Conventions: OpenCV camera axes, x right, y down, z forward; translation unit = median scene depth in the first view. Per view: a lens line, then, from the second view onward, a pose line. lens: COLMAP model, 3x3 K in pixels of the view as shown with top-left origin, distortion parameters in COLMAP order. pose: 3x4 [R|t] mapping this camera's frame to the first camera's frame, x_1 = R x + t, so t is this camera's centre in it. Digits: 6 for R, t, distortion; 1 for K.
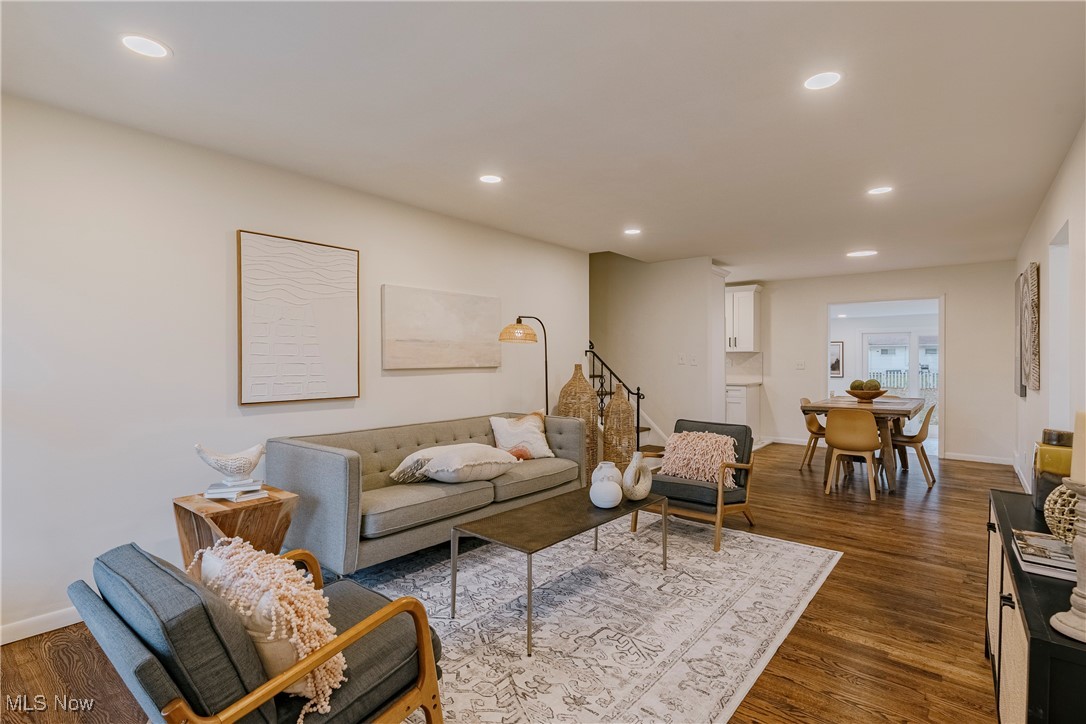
lens RADIAL K [[519.8, 0, 544.3], [0, 519.8, 359.0], [0, 0, 1]] dist [-0.001458, 0.000710]
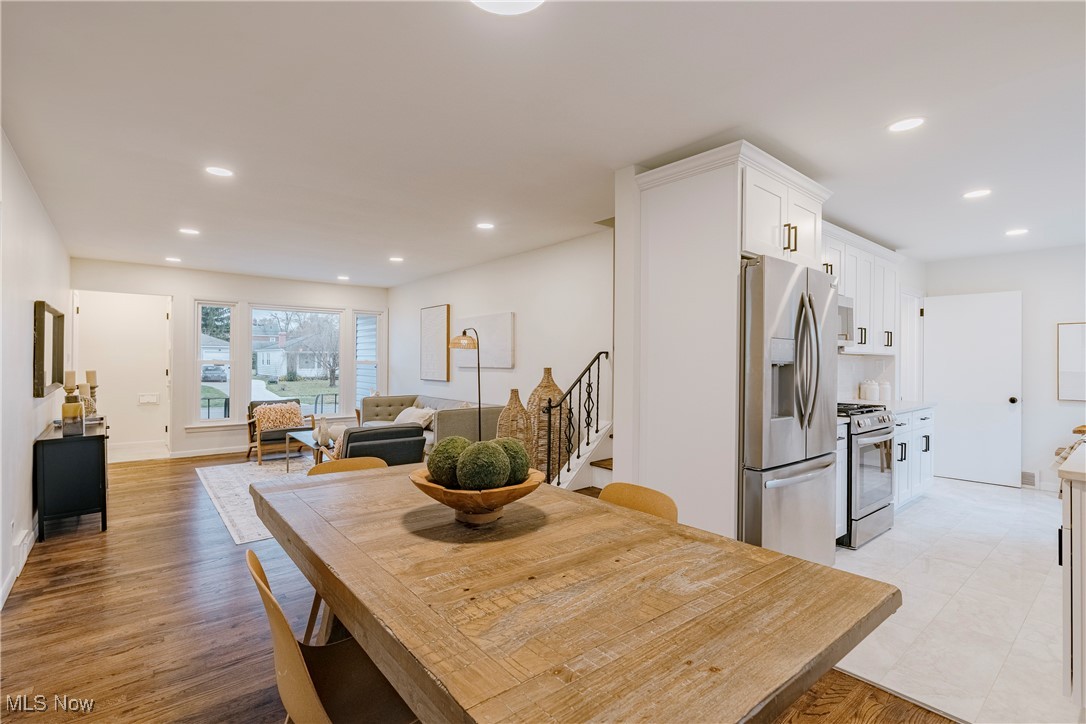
lens RADIAL K [[496.3, 0, 551.3], [0, 496.3, 358.8], [0, 0, 1]] dist [-0.003890, 0.001588]
pose [[-0.174337, -0.006366, -0.984665, 1.533826], [-0.004571, 0.999974, -0.005656, -0.001273], [0.984675, 0.003515, -0.174362, 1.898357]]
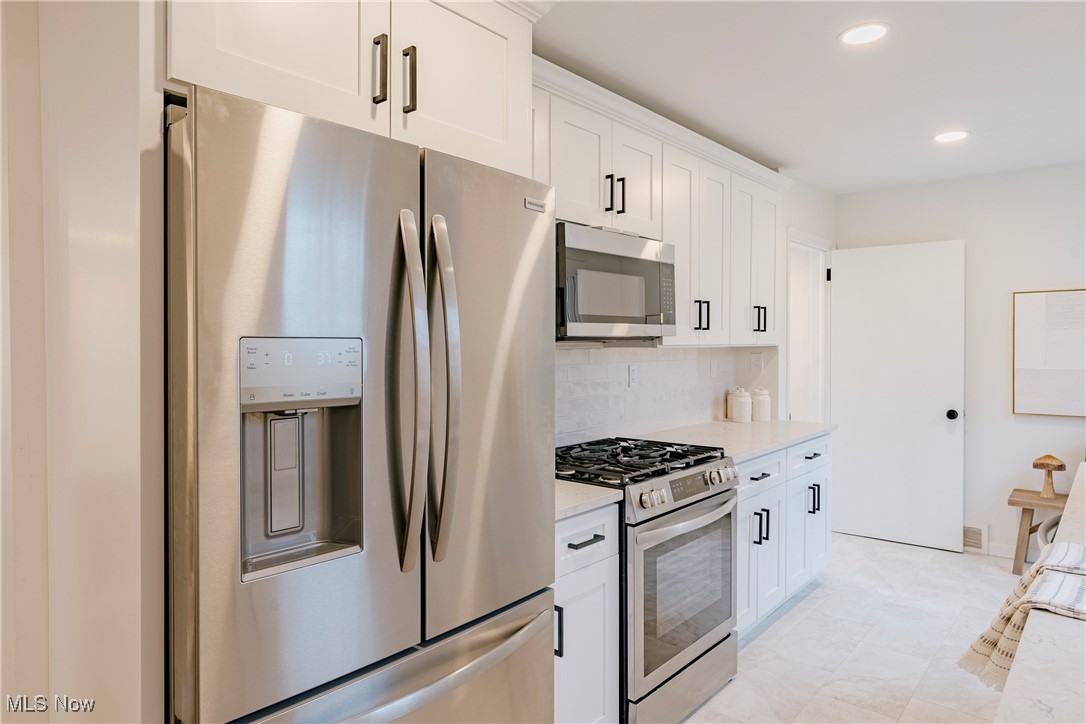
lens RADIAL K [[674.4, 0, 553.6], [0, 674.4, 354.8], [0, 0, 1]] dist [0.014321, 0.004650]
pose [[0.009681, 0.018896, -0.999775, 1.061387], [0.006975, 0.999796, 0.018964, -0.037554], [0.999929, -0.007157, 0.009547, 2.270991]]
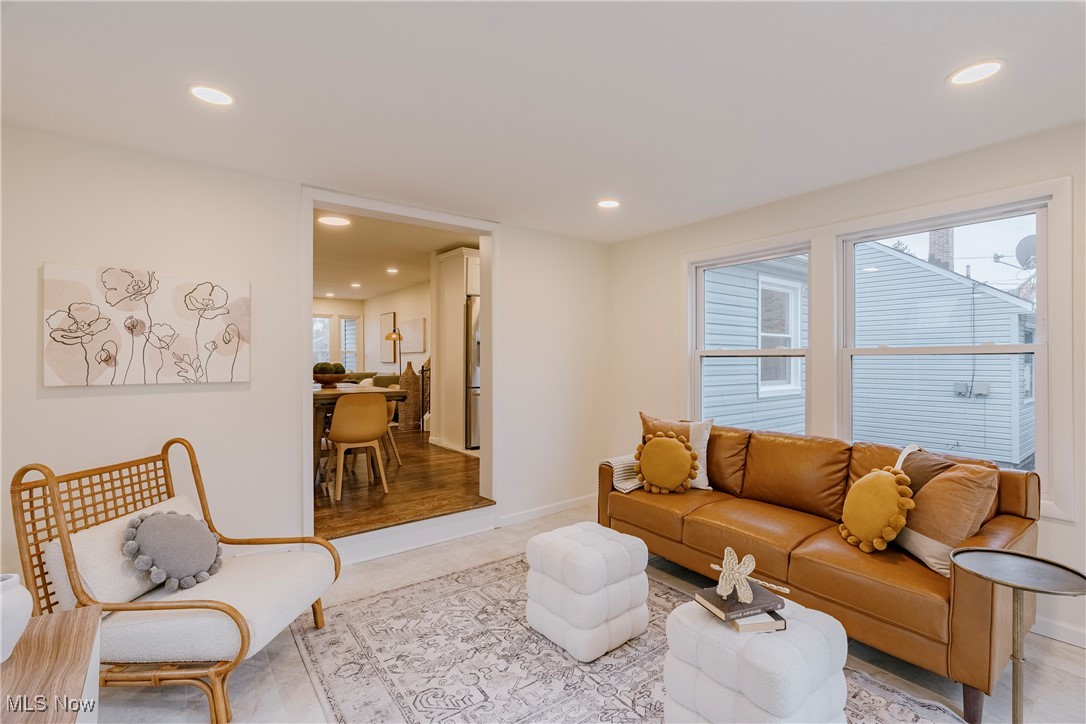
lens RADIAL K [[496.3, 0, 555.1], [0, 496.3, 357.6], [0, 0, 1]] dist [-0.003890, 0.001588]
pose [[-0.215071, -0.000521, -0.976598, 2.436793], [0.004386, 0.999989, -0.001500, 0.060676], [0.976588, -0.004606, -0.215067, 2.789284]]
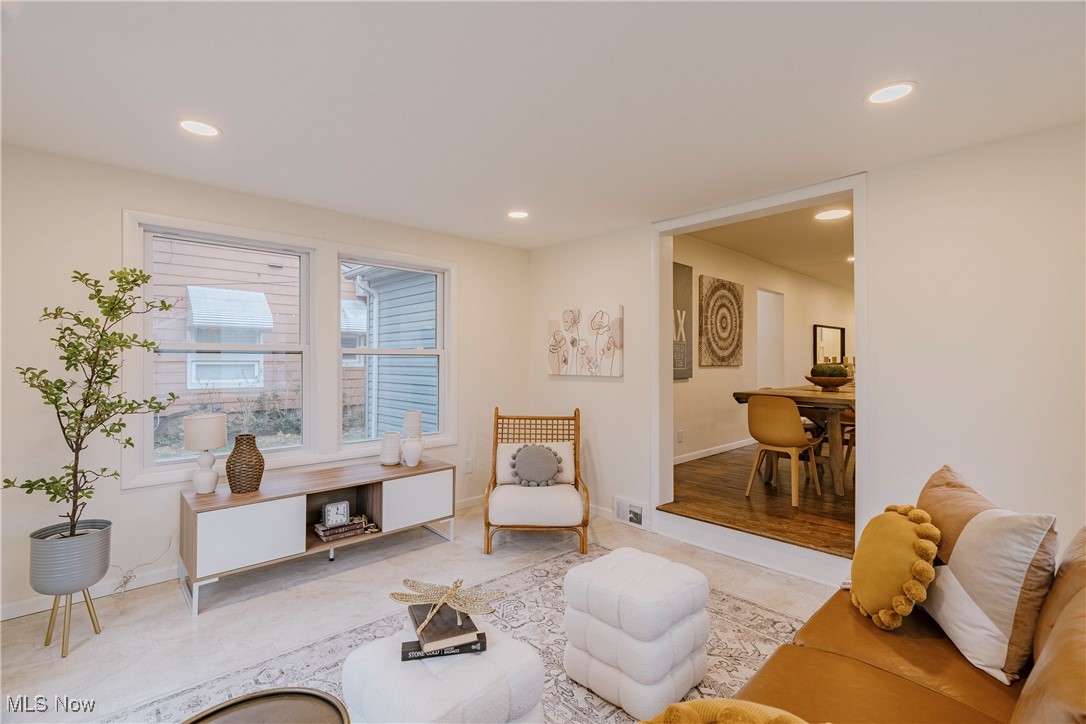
lens RADIAL K [[496.3, 0, 544.2], [0, 496.3, 355.5], [0, 0, 1]] dist [-0.003890, 0.001588]
pose [[-0.990771, 0.002566, 0.135520, 1.738567], [0.000758, 0.999910, -0.013395, 0.062962], [-0.135542, -0.013169, -0.990684, 3.319012]]
